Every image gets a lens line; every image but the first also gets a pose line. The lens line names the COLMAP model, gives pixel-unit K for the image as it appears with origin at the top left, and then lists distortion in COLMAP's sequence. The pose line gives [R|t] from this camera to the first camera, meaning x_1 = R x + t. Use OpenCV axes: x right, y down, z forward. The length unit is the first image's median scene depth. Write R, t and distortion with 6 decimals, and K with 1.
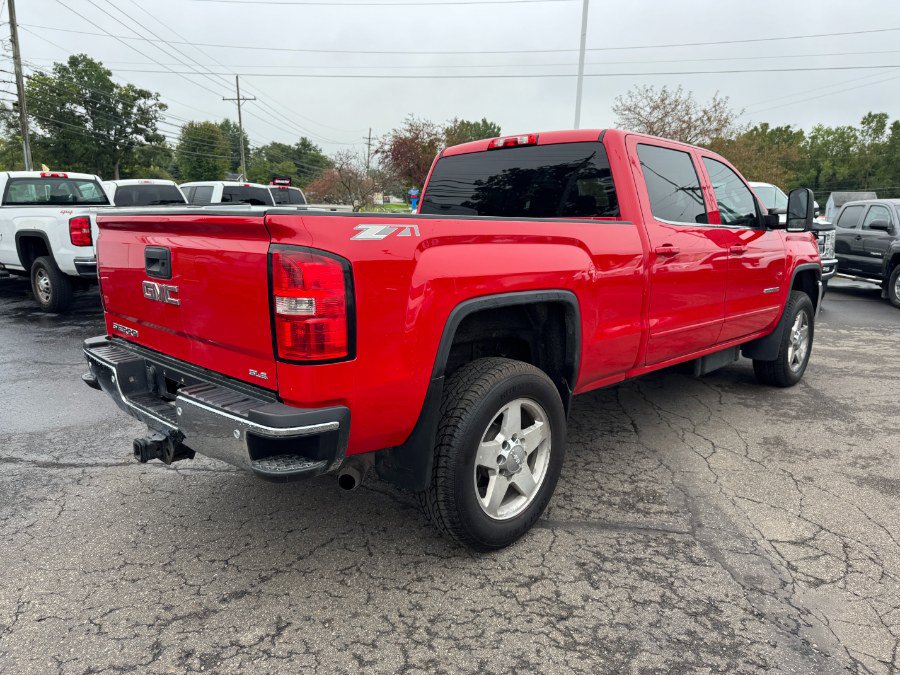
lens RADIAL K [[641.3, 0, 449.2], [0, 641.3, 337.3], [0, 0, 1]] dist [0.008909, -0.005537]
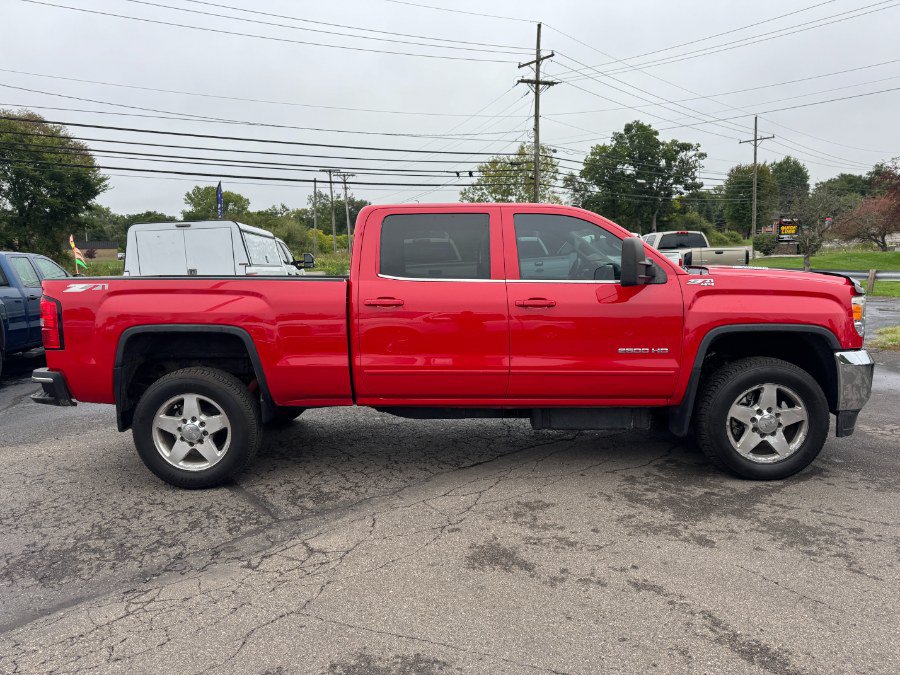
lens RADIAL K [[643.9, 0, 449.1], [0, 643.9, 336.3], [0, 0, 1]] dist [0.007438, -0.008637]
pose [[0.681965, 0.061559, -0.728790, 1.217506], [-0.109501, 0.993814, -0.018521, -0.059499], [0.723142, 0.092434, 0.684487, 0.273194]]
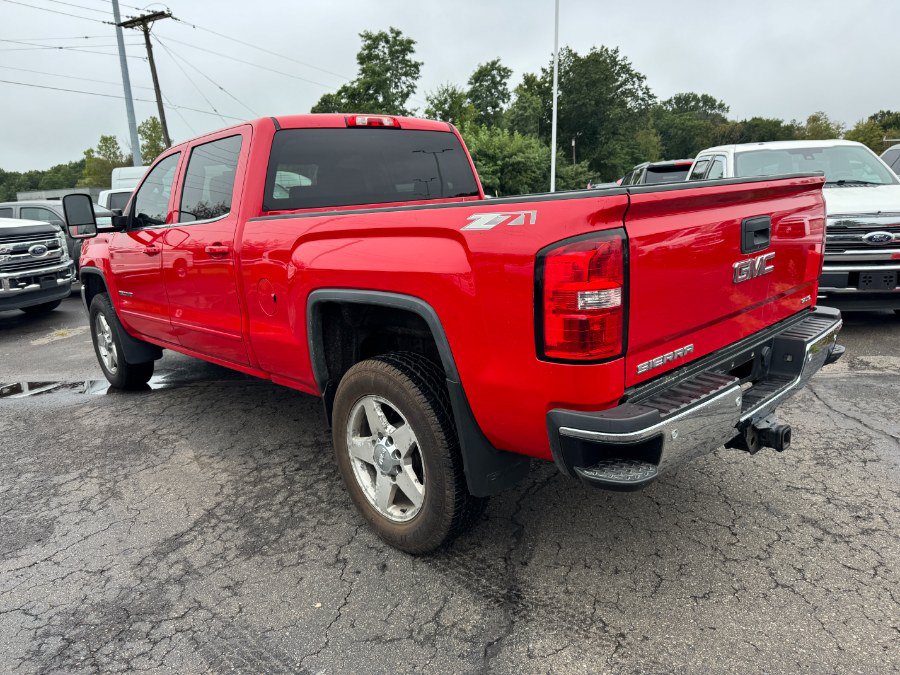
lens RADIAL K [[638.5, 0, 450.0], [0, 638.5, 337.5], [0, 0, 1]] dist [0.008874, -0.008724]
pose [[0.043988, -0.229341, 0.972352, -0.944679], [0.245593, 0.945909, 0.211993, -0.188336], [-0.968375, 0.229477, 0.097933, 0.931866]]
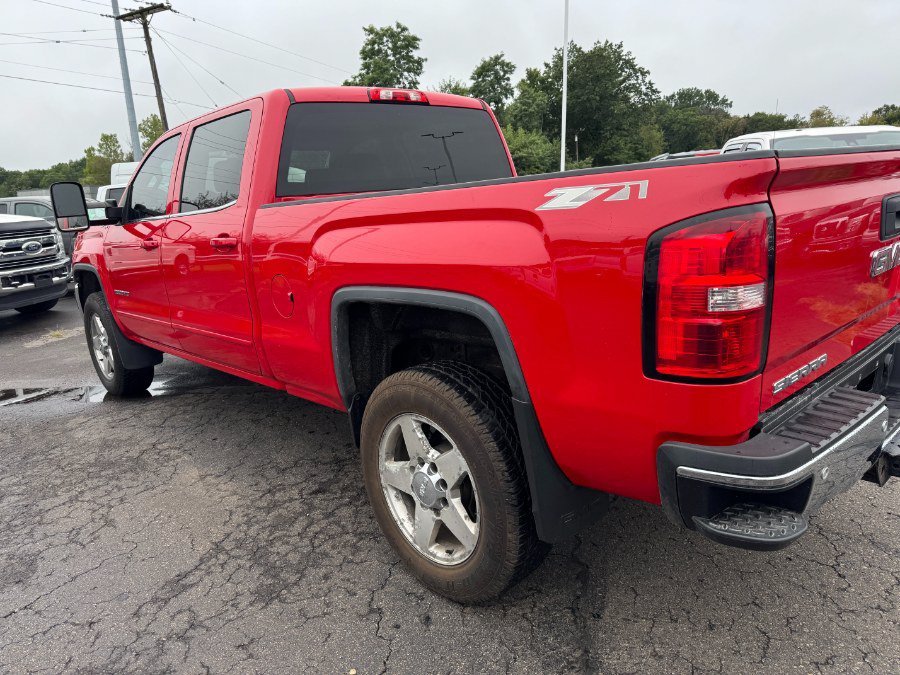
lens RADIAL K [[638.7, 0, 450.6], [0, 638.7, 341.4], [0, 0, 1]] dist [0.001457, 0.001645]
pose [[0.045219, -0.239247, 0.969905, -0.830411], [0.249985, 0.942718, 0.220886, -0.183383], [-0.967193, 0.232473, 0.102437, 0.988320]]
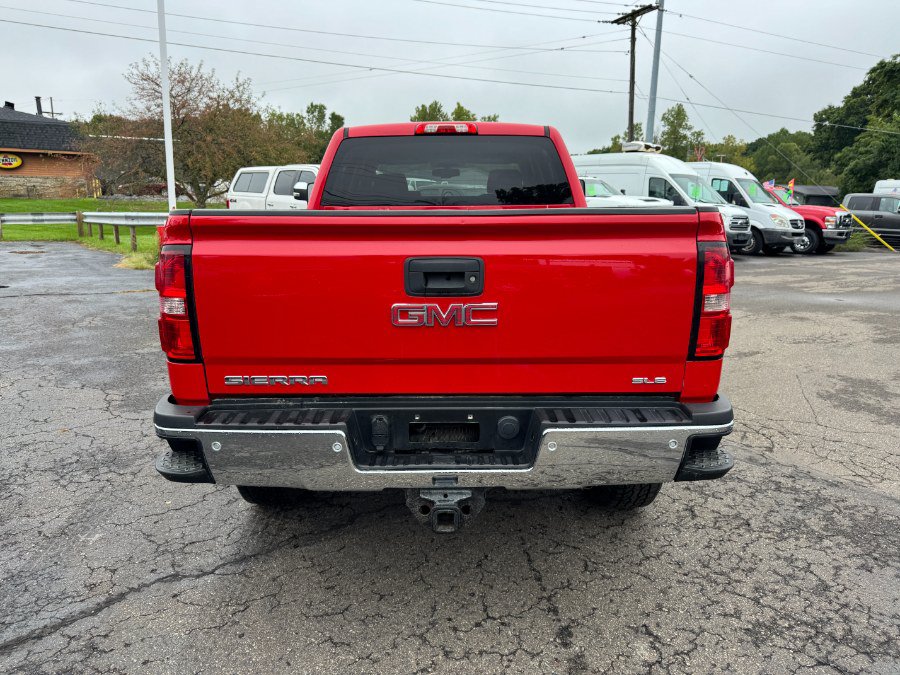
lens RADIAL K [[641.3, 0, 449.2], [0, 641.3, 337.3], [0, 0, 1]] dist [0.008909, -0.005537]
pose [[0.715135, -0.156240, 0.681301, -0.673728], [0.133476, 0.987287, 0.086306, -0.074610], [-0.686124, 0.029217, 0.726897, 0.299159]]
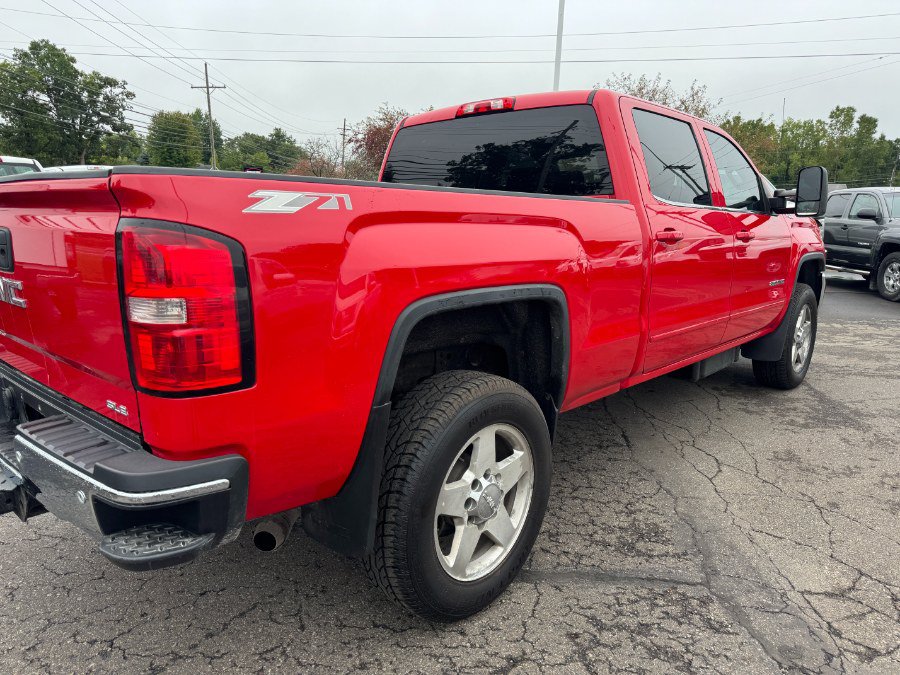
lens RADIAL K [[638.7, 0, 450.6], [0, 638.7, 341.4], [0, 0, 1]] dist [0.001457, 0.001645]
pose [[0.999289, -0.007081, 0.037041, 0.022382], [0.006399, 0.999809, 0.018488, -0.014779], [-0.037165, -0.018238, 0.999143, 0.172601]]
